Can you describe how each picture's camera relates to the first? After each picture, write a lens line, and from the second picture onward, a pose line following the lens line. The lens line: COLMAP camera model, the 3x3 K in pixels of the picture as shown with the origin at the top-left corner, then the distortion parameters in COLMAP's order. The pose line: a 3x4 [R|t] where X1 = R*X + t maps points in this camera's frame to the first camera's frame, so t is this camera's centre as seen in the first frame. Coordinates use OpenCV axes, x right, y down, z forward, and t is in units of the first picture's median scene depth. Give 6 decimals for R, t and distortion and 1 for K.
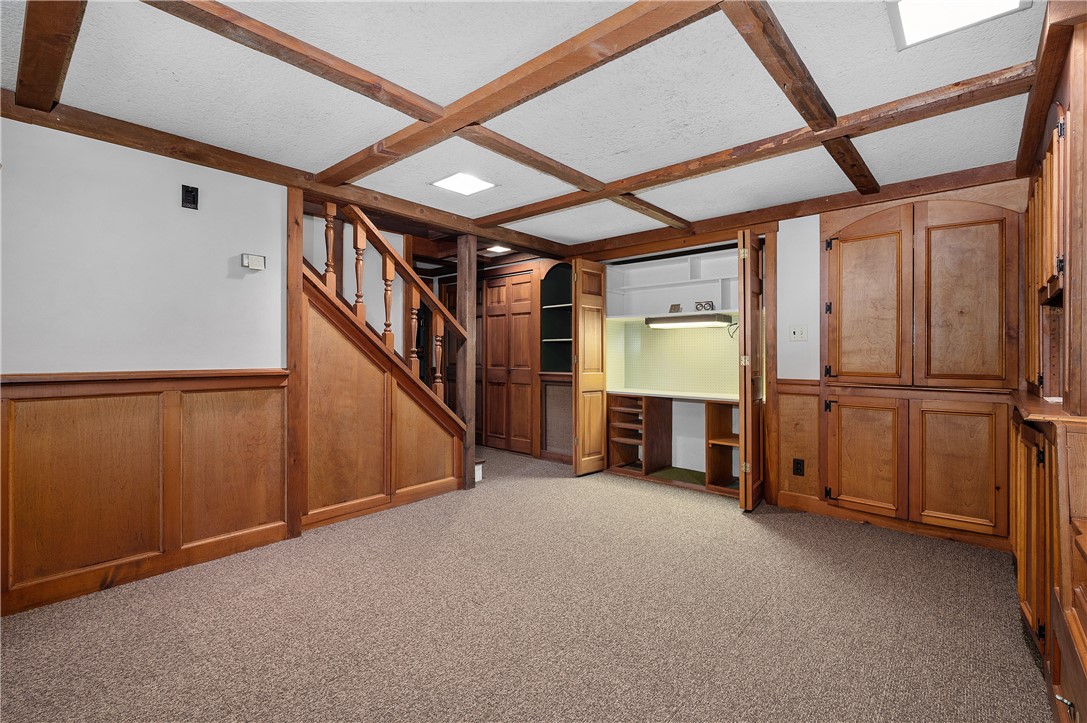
lens RADIAL K [[481.6, 0, 543.2], [0, 481.6, 354.3], [0, 0, 1]] dist [0.005646, 0.000410]
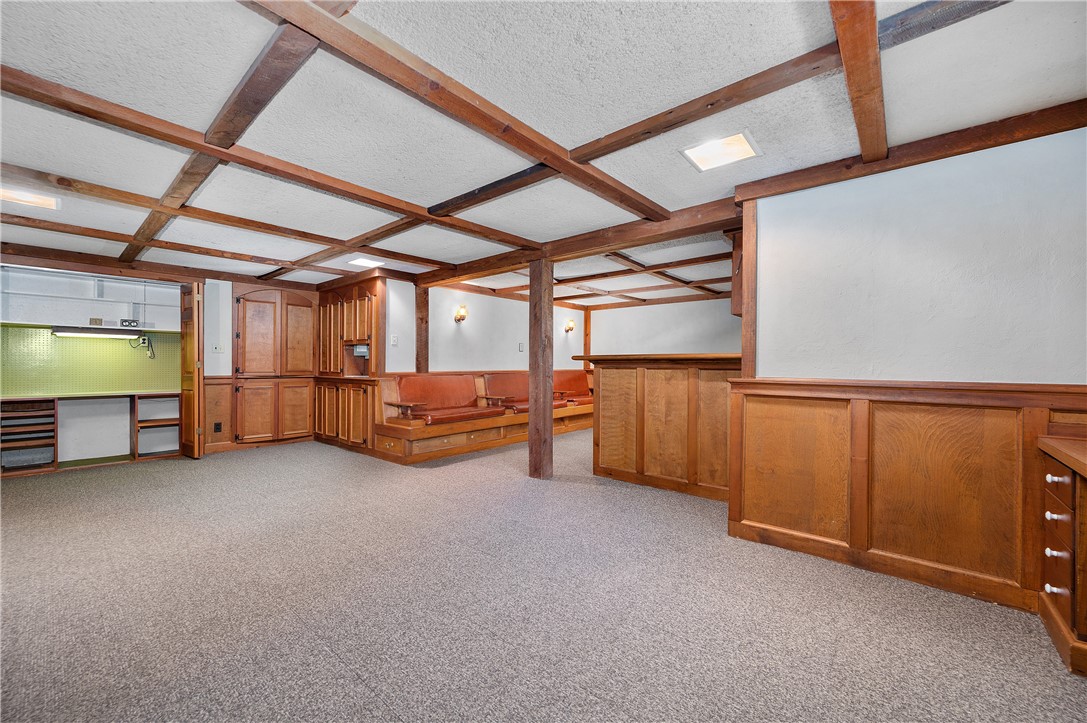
lens RADIAL K [[433.0, 0, 541.3], [0, 433.0, 362.9], [0, 0, 1]] dist [0.000454, 0.000405]
pose [[-0.012234, -0.008308, 0.999891, -1.037818], [-0.014728, 0.999858, 0.008128, -0.022987], [-0.999817, -0.014627, -0.012355, -0.120306]]
